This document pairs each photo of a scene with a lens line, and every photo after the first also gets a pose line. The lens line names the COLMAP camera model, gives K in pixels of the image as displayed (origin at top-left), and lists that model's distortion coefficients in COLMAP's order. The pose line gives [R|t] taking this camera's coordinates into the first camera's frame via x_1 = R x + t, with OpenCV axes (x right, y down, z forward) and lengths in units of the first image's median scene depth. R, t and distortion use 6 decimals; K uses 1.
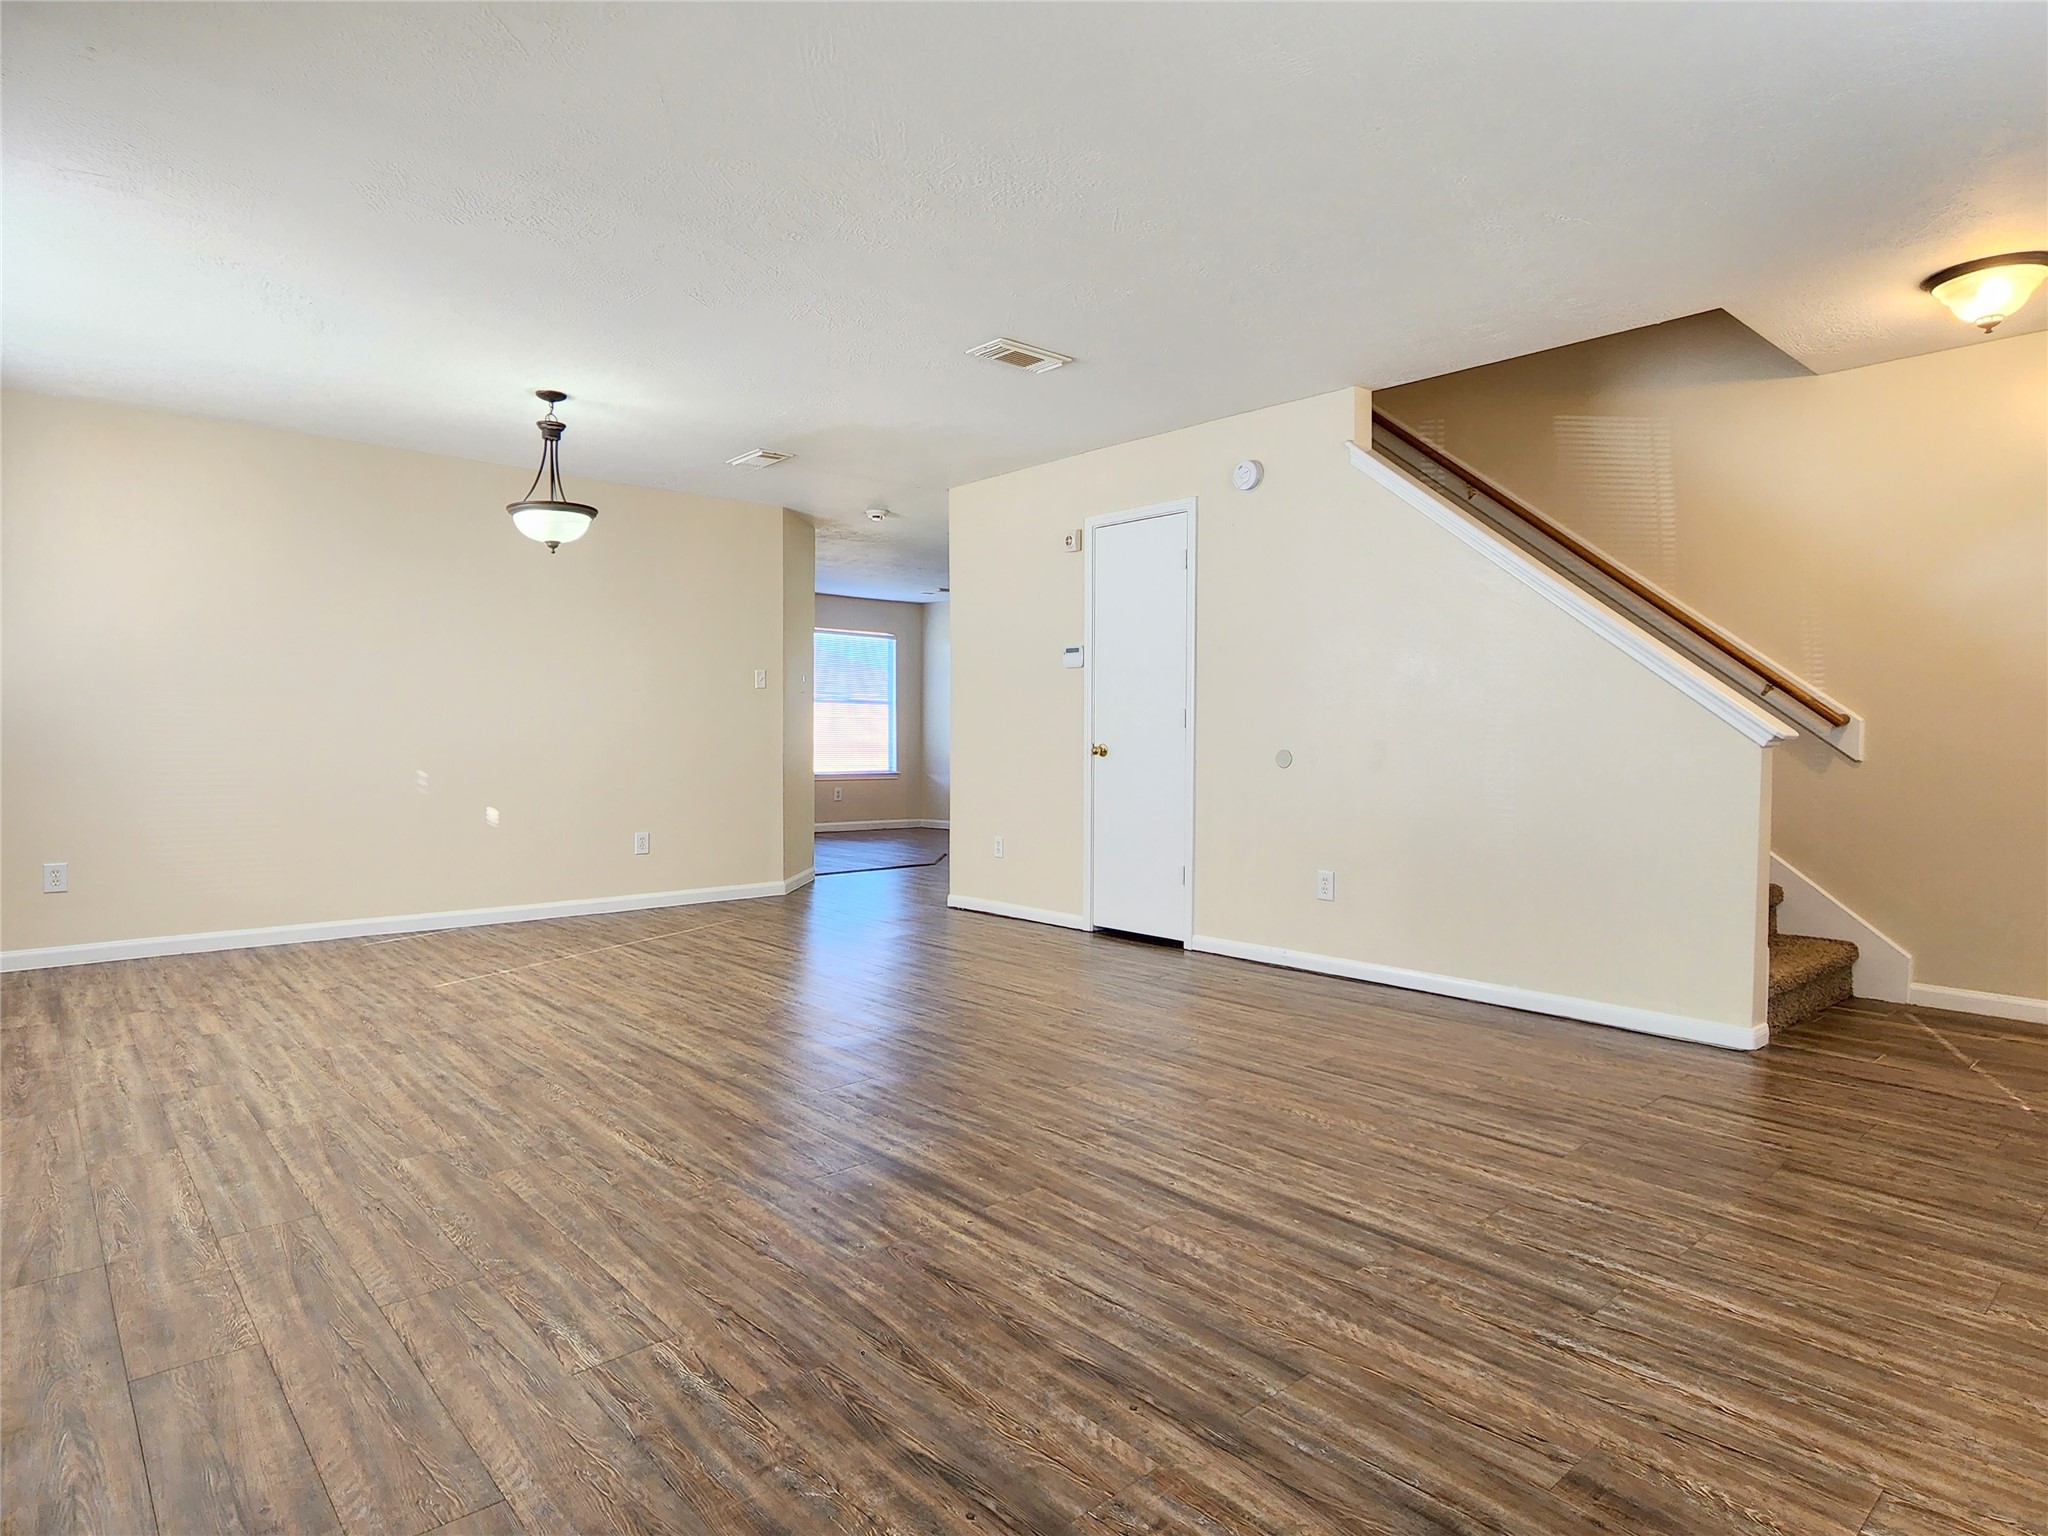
lens RADIAL K [[1153.7, 0, 1010.0], [0, 1153.7, 771.8], [0, 0, 1]] dist [0.000994, 0.002009]
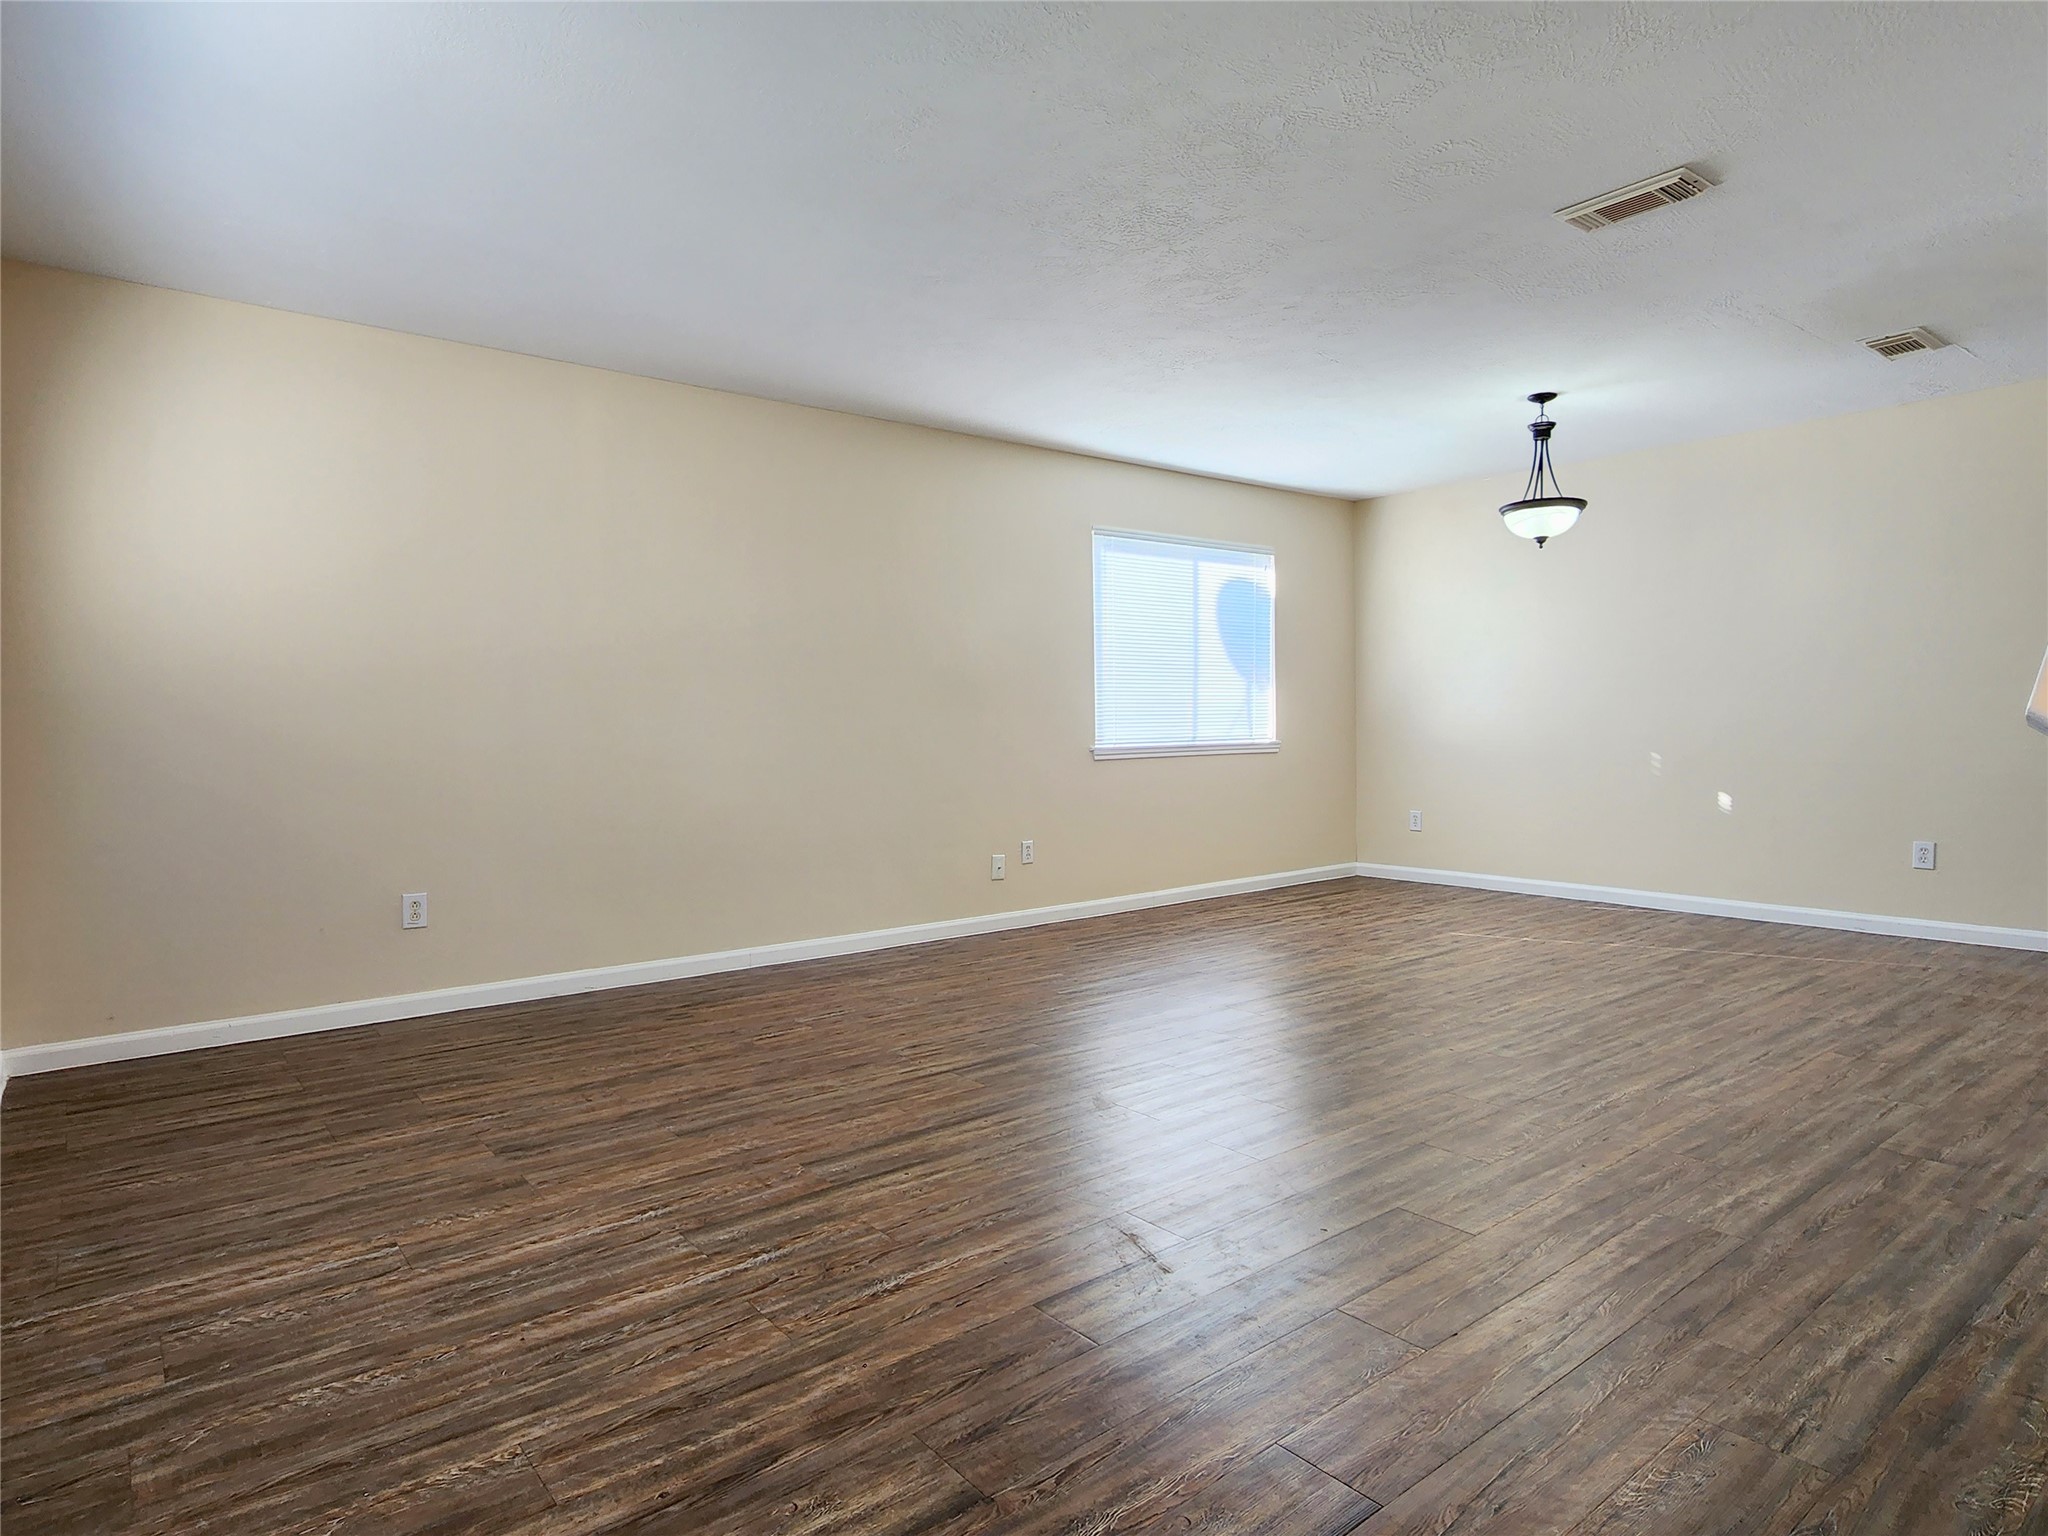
lens RADIAL K [[1162.5, 0, 1022.4], [0, 1162.5, 773.9], [0, 0, 1]] dist [-0.001755, 0.000555]
pose [[-0.047300, 0.040023, -0.998079, 0.831895], [-0.020150, 0.998955, 0.041013, -0.022470], [0.998677, 0.022051, -0.046444, 0.707678]]
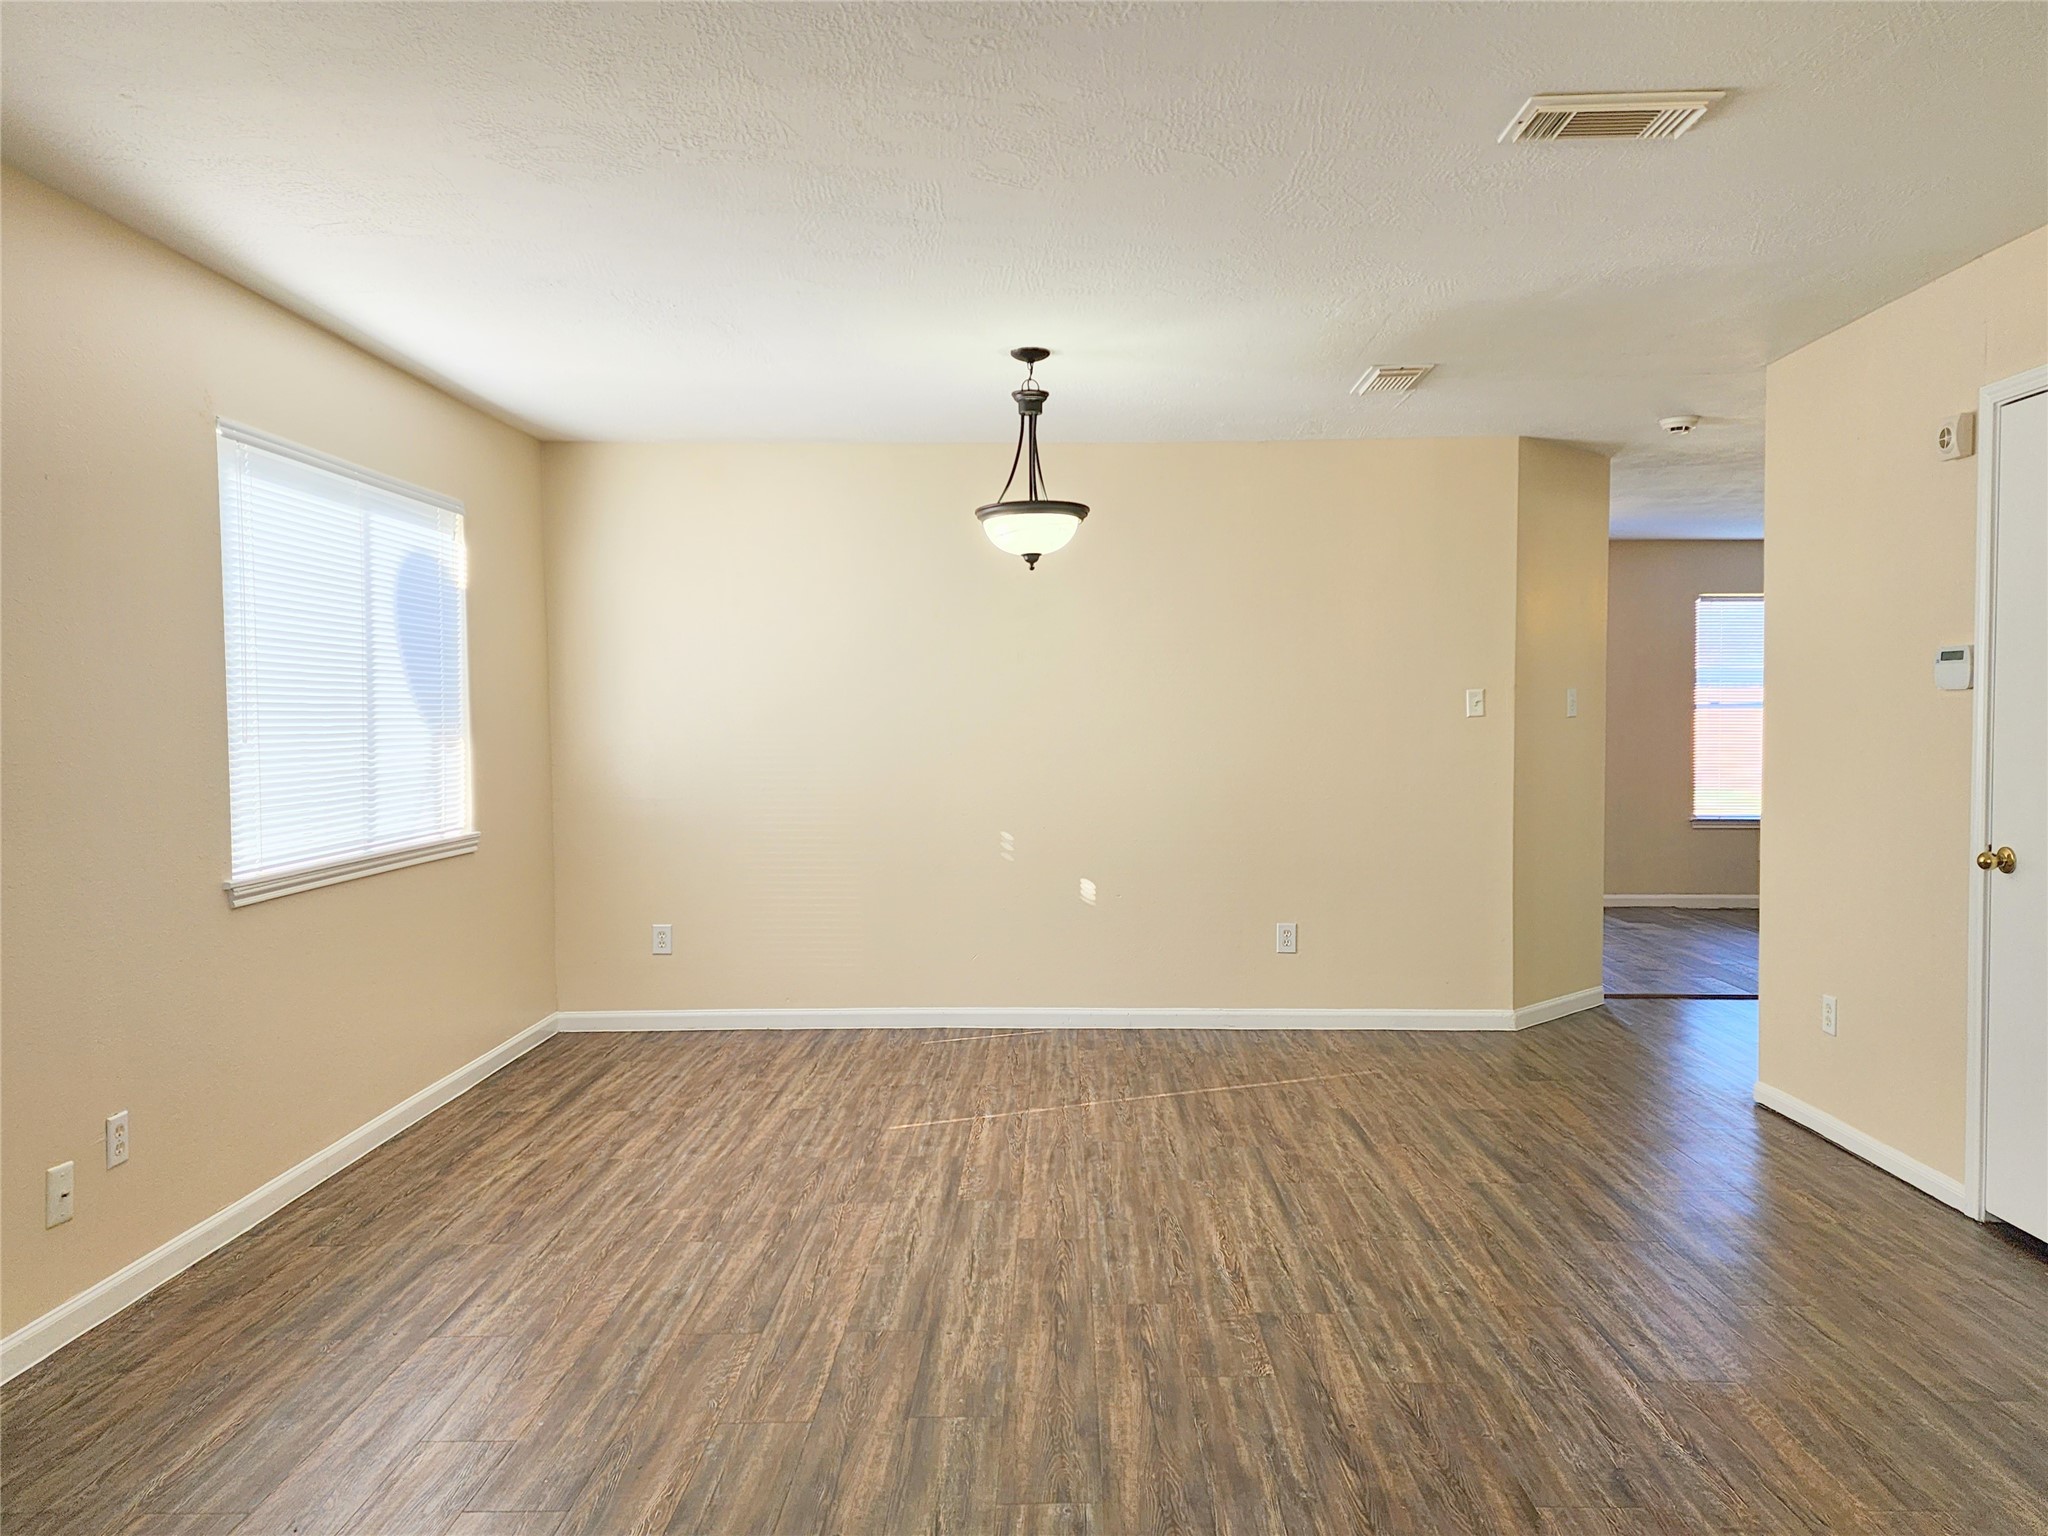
lens RADIAL K [[1435.3, 0, 1036.6], [0, 1435.3, 775.4], [0, 0, 1]] dist [0.104925, -0.110307]
pose [[0.742038, 0.018603, -0.670099, 0.279200], [-0.013226, 0.999827, 0.013110, -0.083217], [0.670227, -0.000865, 0.742156, 0.380509]]
